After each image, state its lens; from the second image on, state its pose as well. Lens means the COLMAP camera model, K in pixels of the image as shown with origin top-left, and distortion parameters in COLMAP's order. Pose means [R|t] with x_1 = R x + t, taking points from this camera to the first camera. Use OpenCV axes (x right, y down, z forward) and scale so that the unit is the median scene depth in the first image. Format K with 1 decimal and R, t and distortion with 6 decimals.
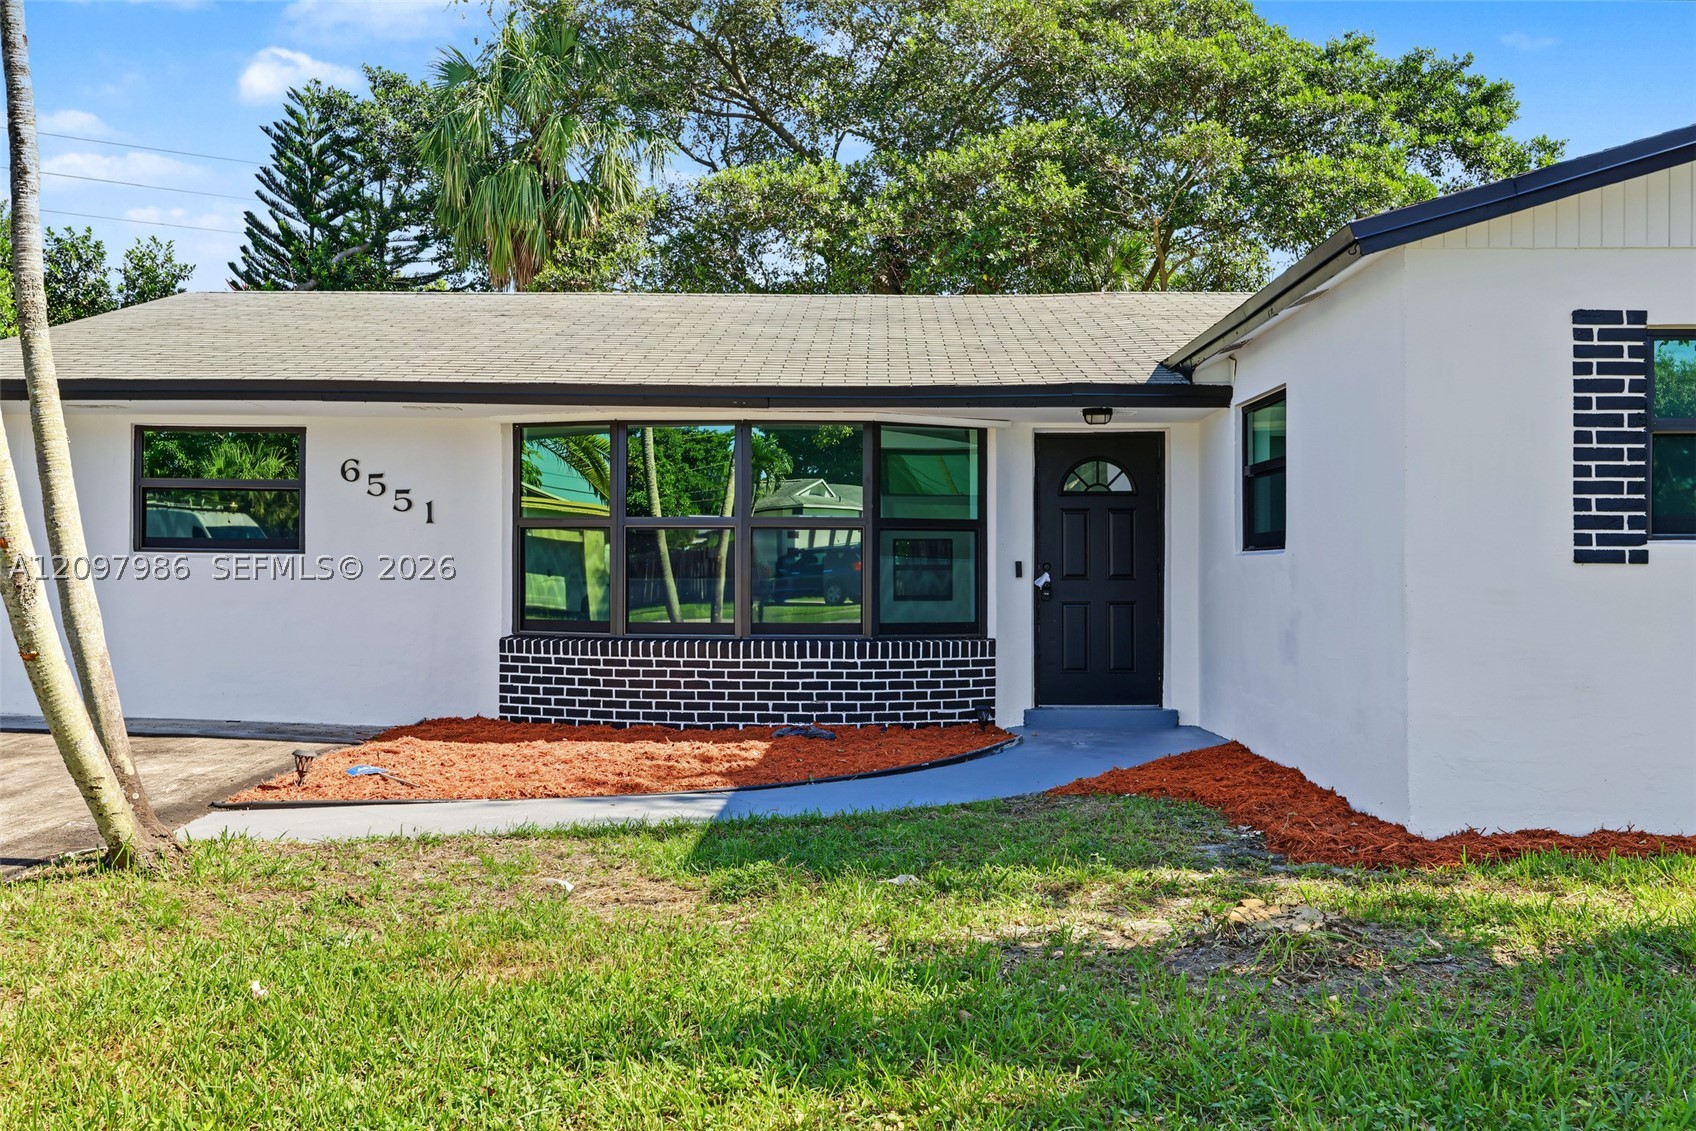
lens RADIAL K [[1718.7, 0, 849.0], [0, 1718.7, 568.2], [0, 0, 1]] dist [0.095077, 0.000000]
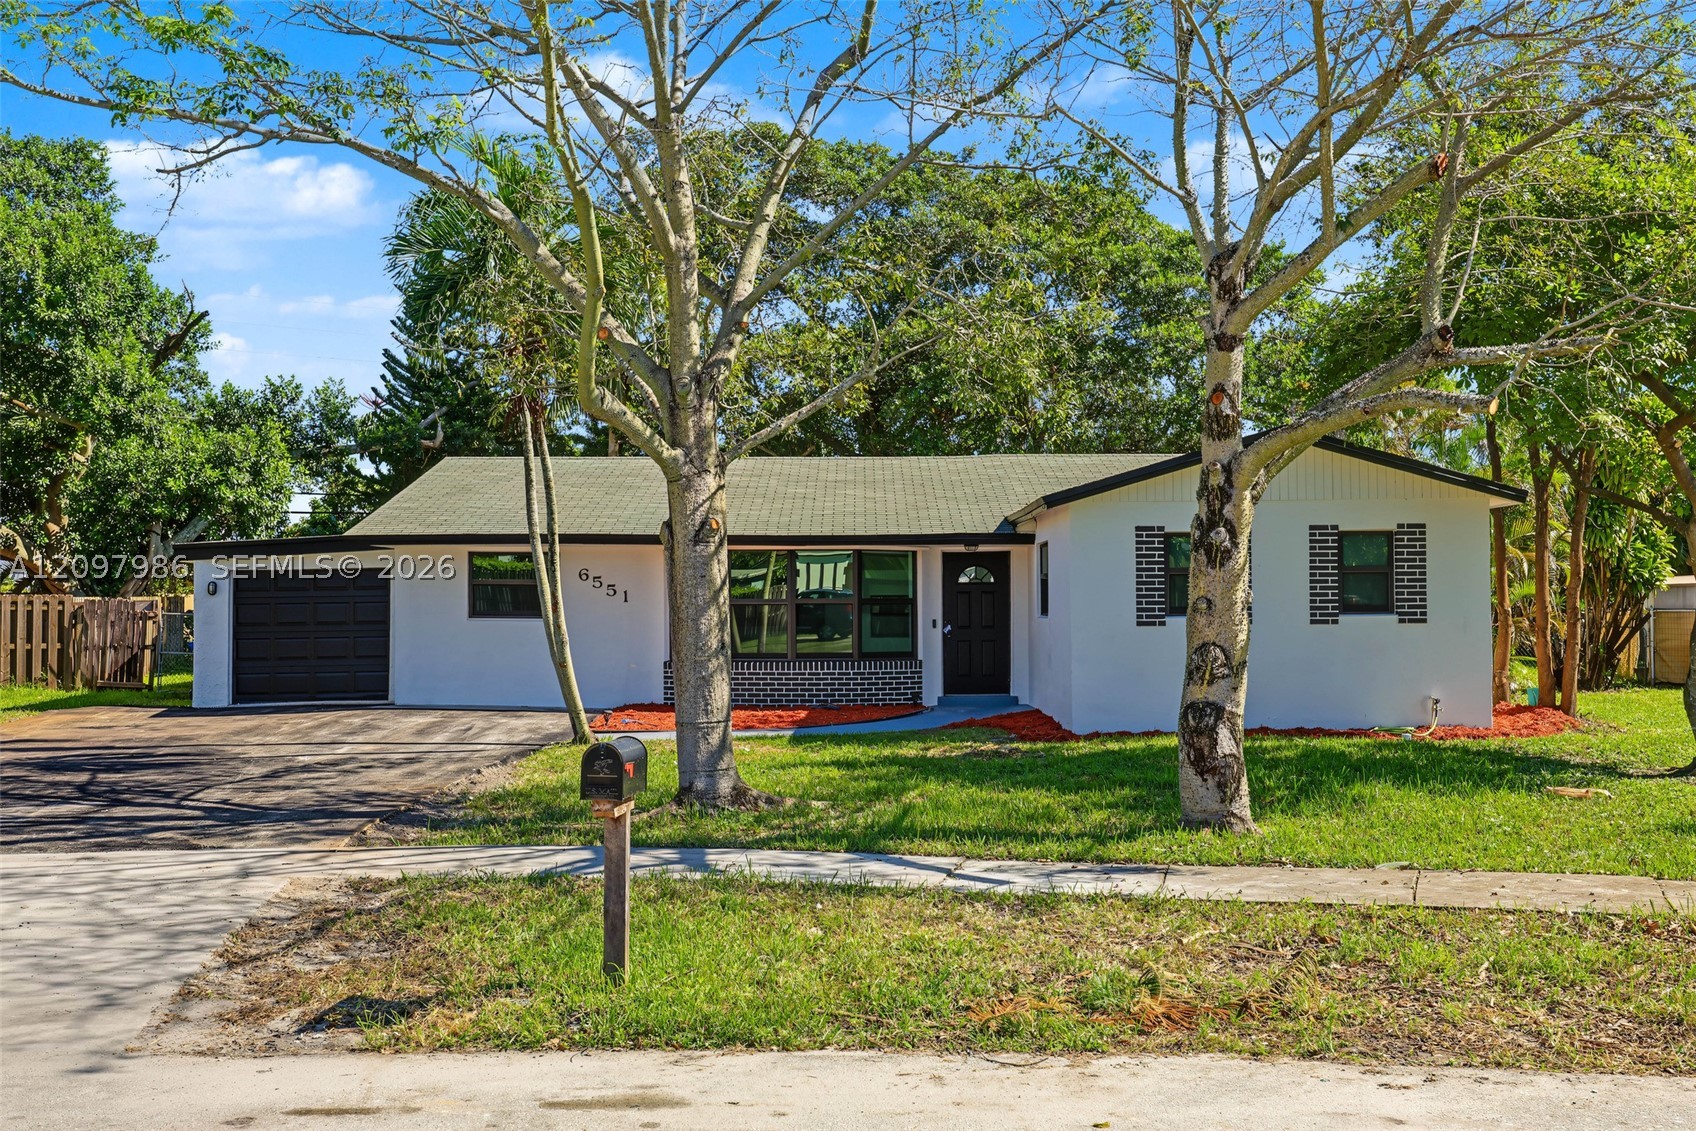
lens RADIAL K [[1718.7, 0, 851.3], [0, 1718.7, 572.4], [0, 0, 1]] dist [0.095077, 0.000000]
pose [[0.999882, -0.005842, 0.014209, -0.021162], [0.006077, 0.999845, -0.016523, -0.025938], [-0.014110, 0.016608, 0.999763, -0.928271]]
